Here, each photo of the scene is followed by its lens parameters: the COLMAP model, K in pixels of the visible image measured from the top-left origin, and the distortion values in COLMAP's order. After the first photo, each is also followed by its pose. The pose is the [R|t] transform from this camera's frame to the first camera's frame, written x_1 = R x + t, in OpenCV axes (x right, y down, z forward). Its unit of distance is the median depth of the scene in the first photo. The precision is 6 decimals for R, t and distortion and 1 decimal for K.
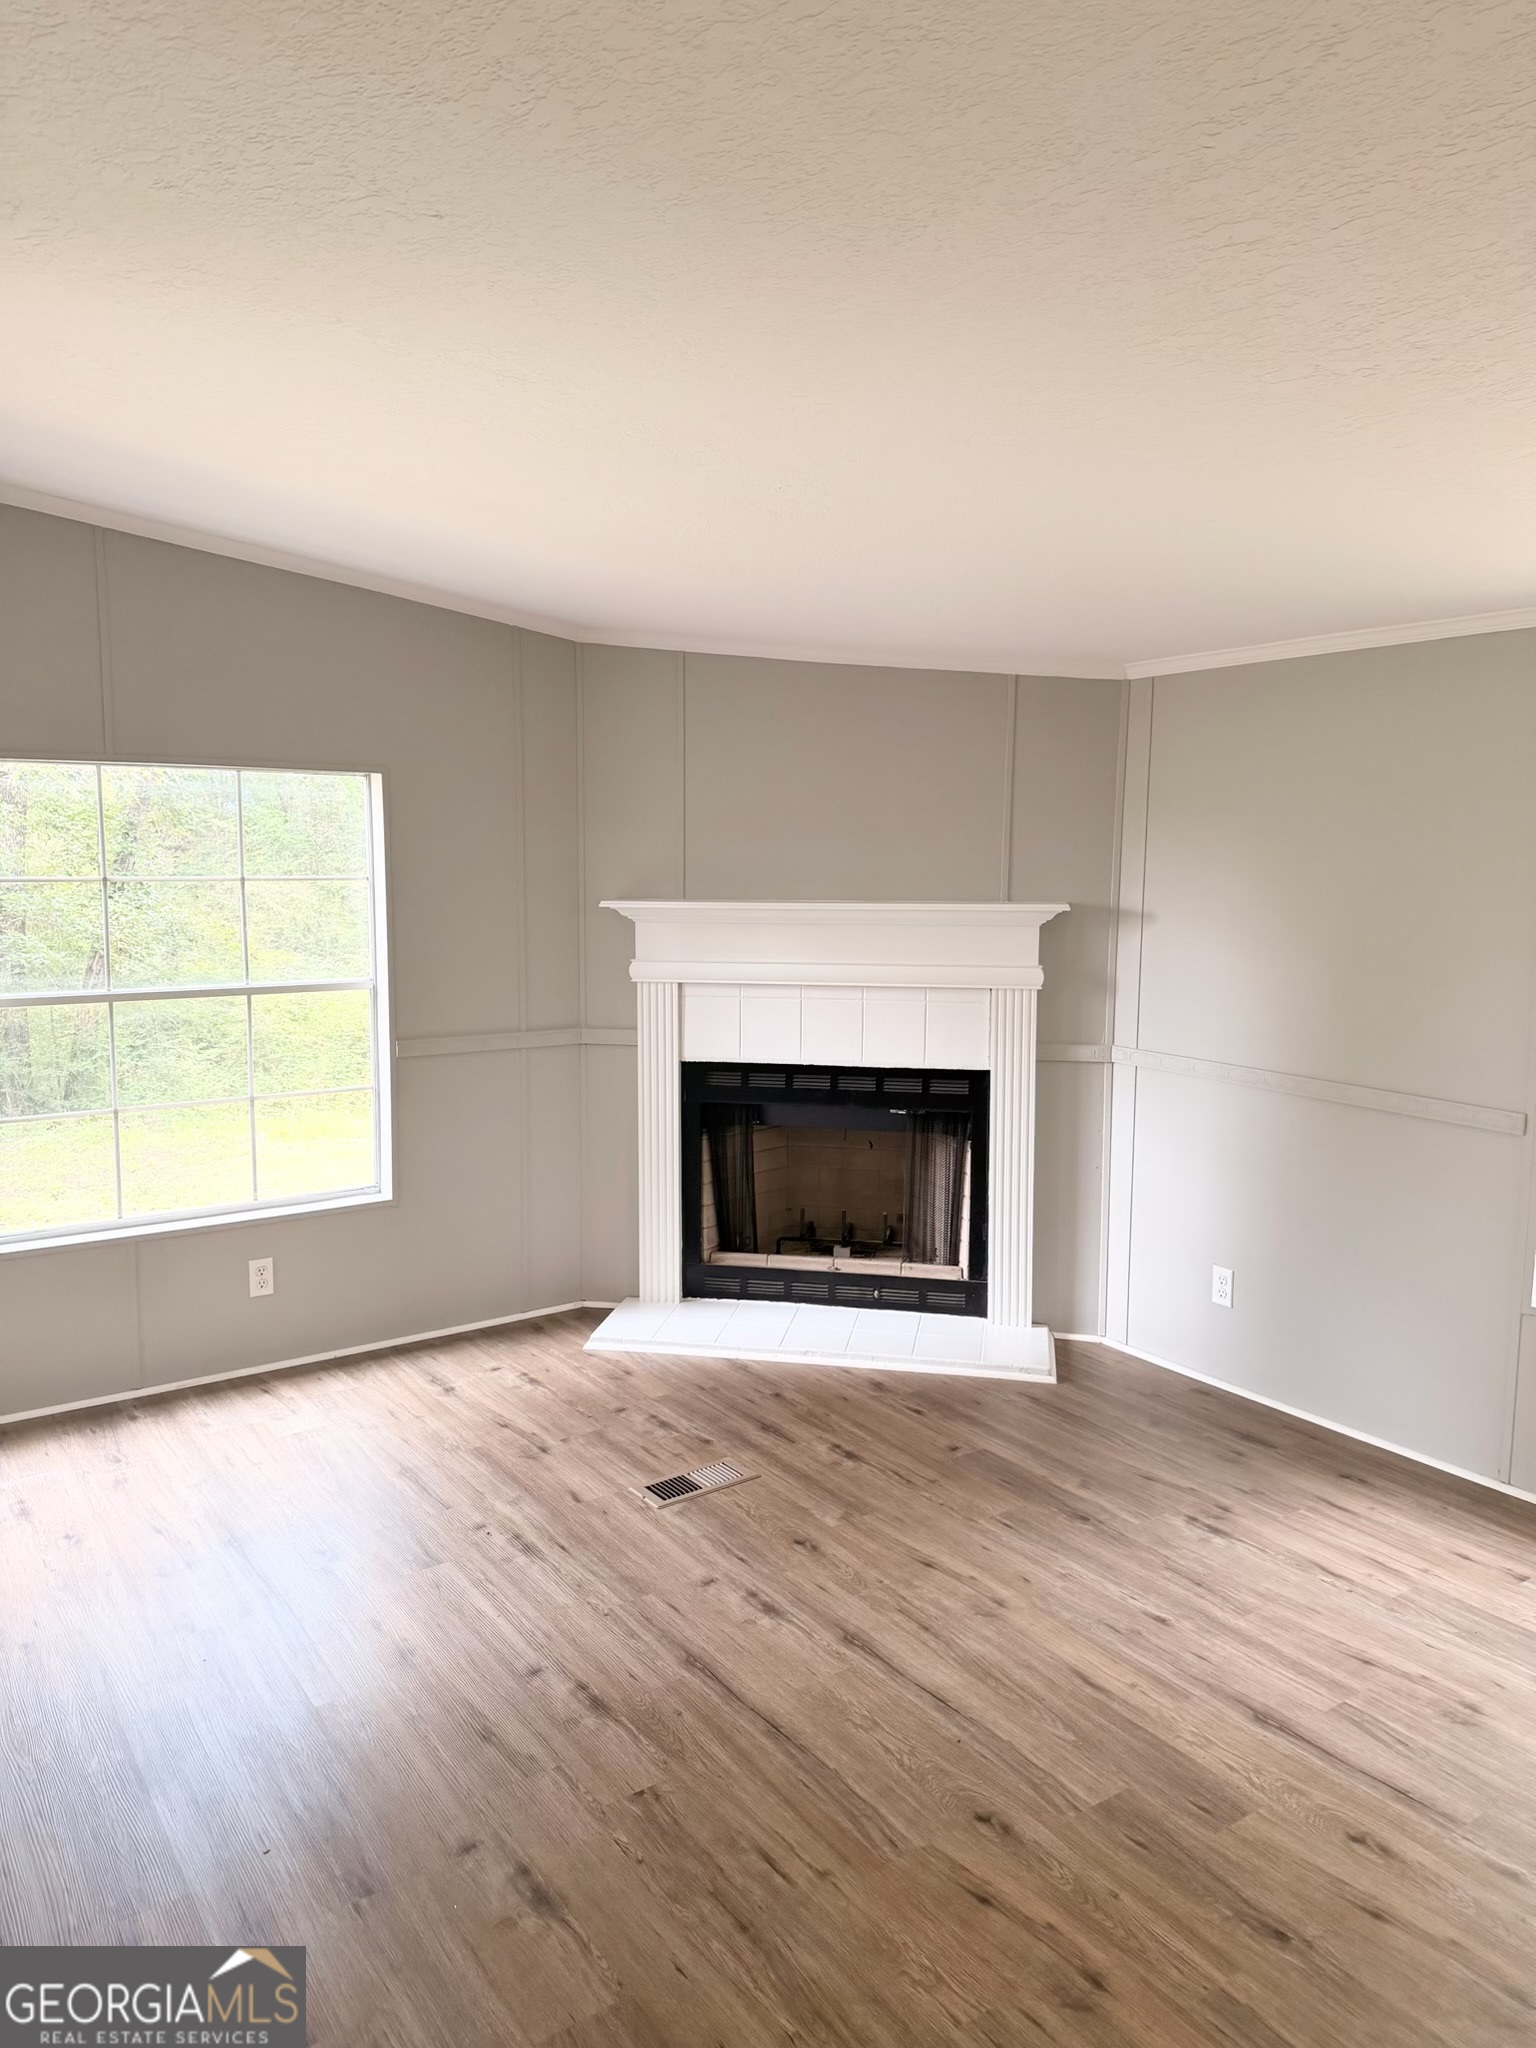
lens RADIAL K [[1429.5, 0, 768.1], [0, 1429.5, 1011.4], [0, 0, 1]] dist [0.059062, -0.064526]
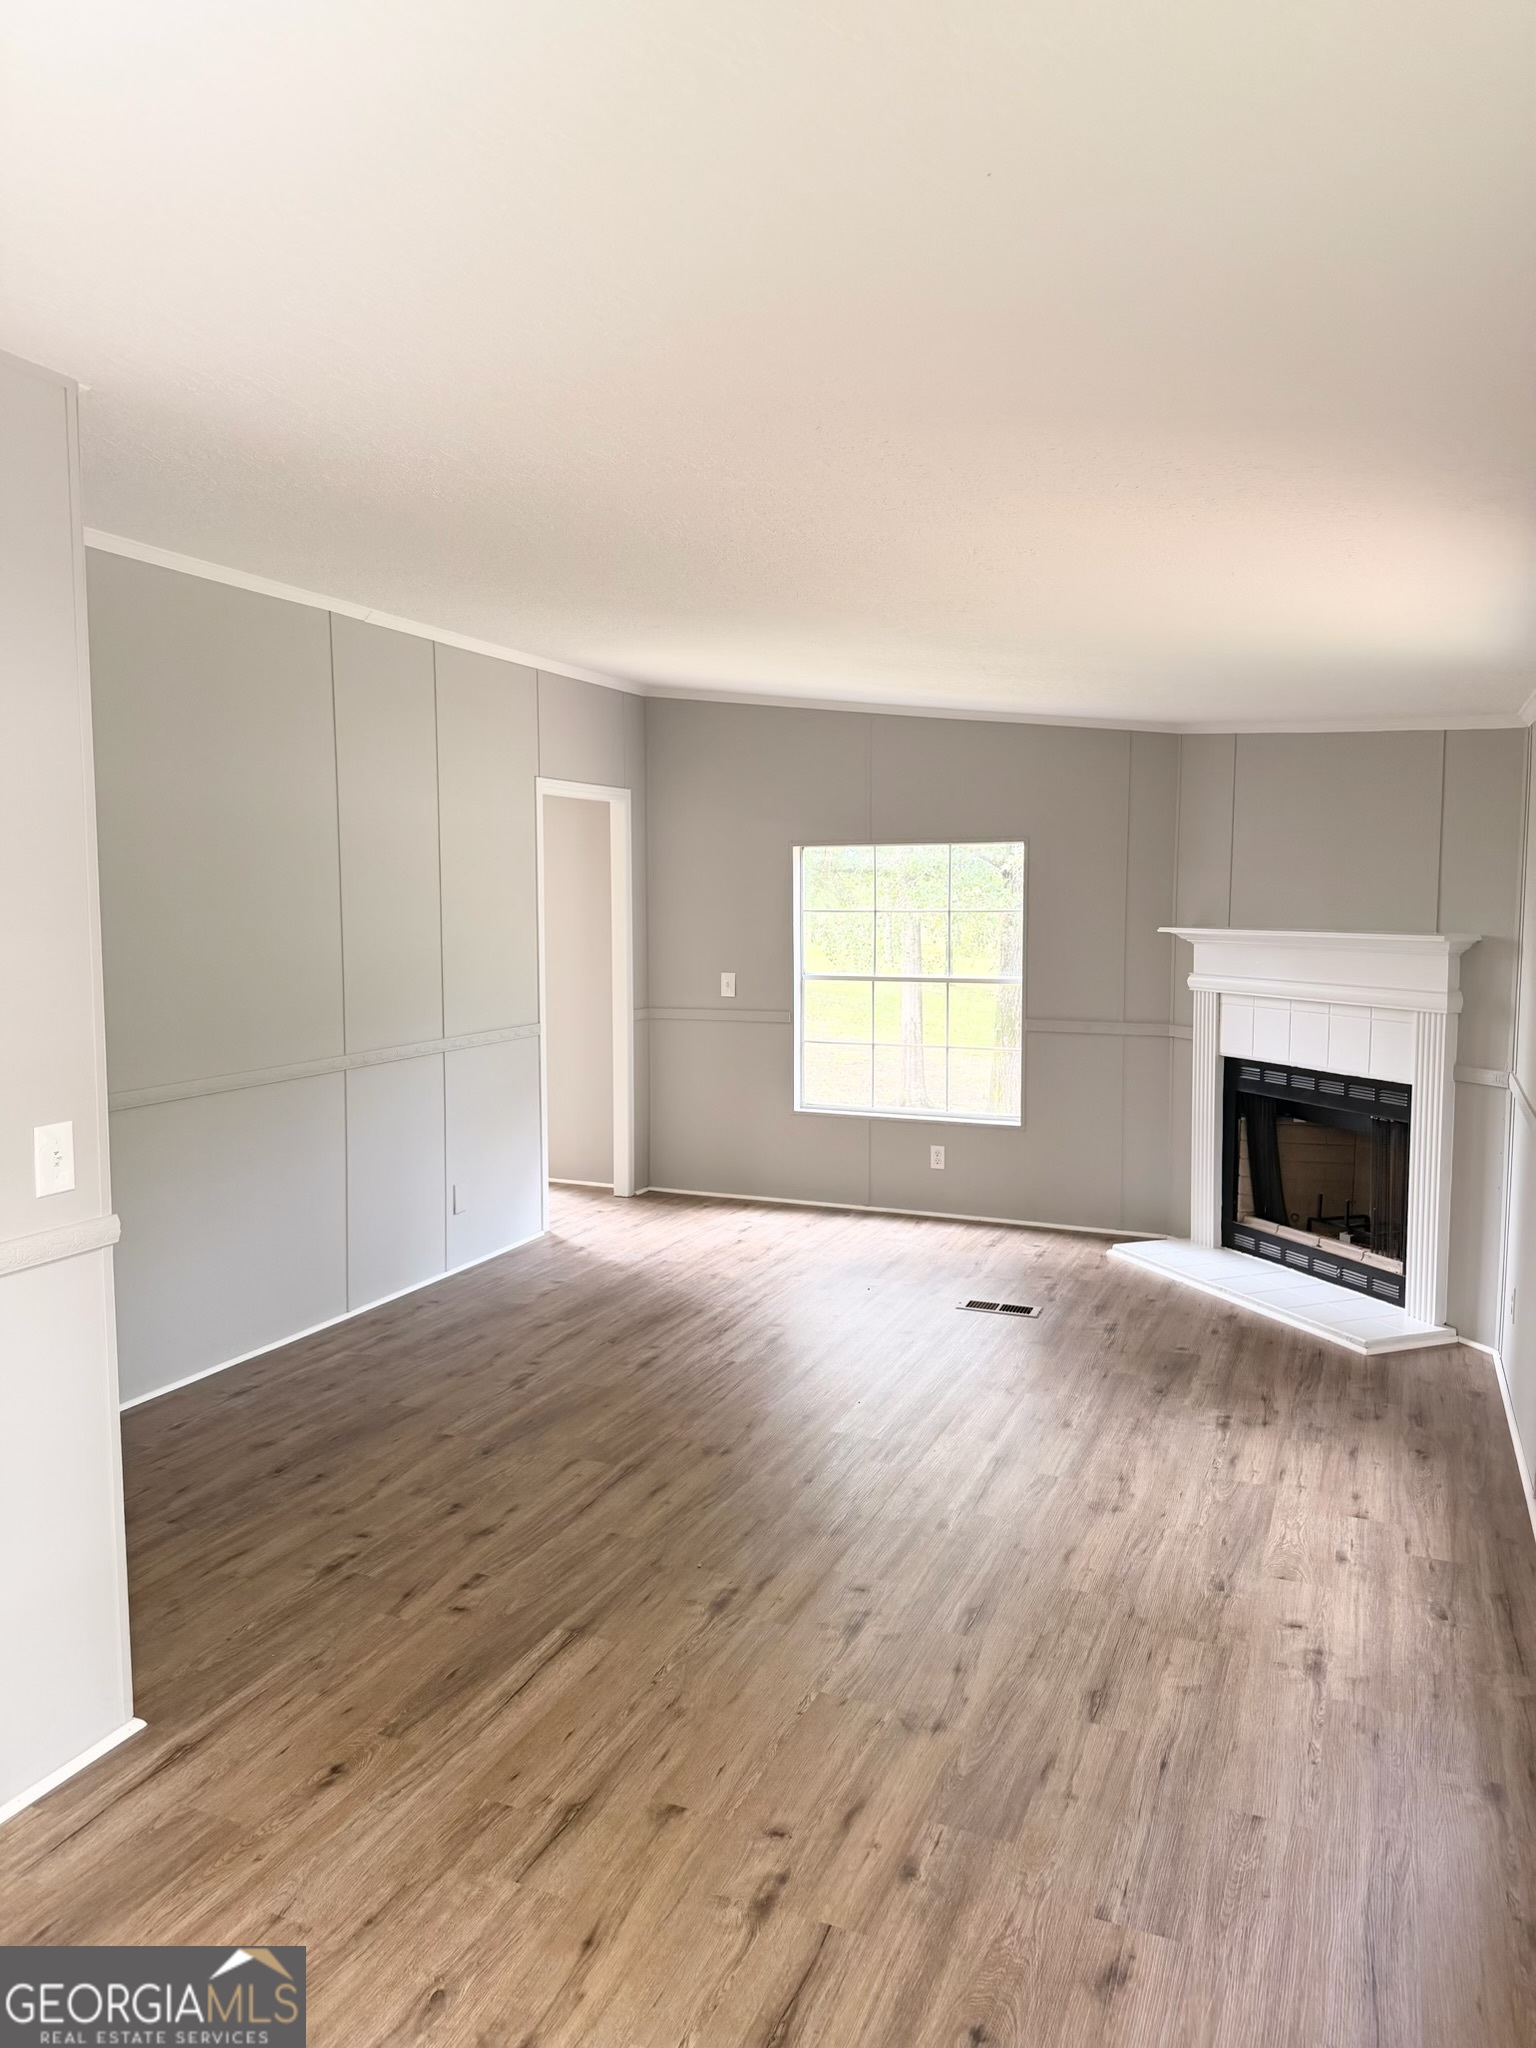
lens RADIAL K [[1429.5, 0, 763.1], [0, 1429.5, 1006.6], [0, 0, 1]] dist [0.059062, -0.064526]
pose [[0.533623, 0.061758, -0.843464, 0.934593], [-0.092129, 0.995640, 0.014615, 0.012259], [0.840689, 0.069909, 0.536987, -0.031341]]
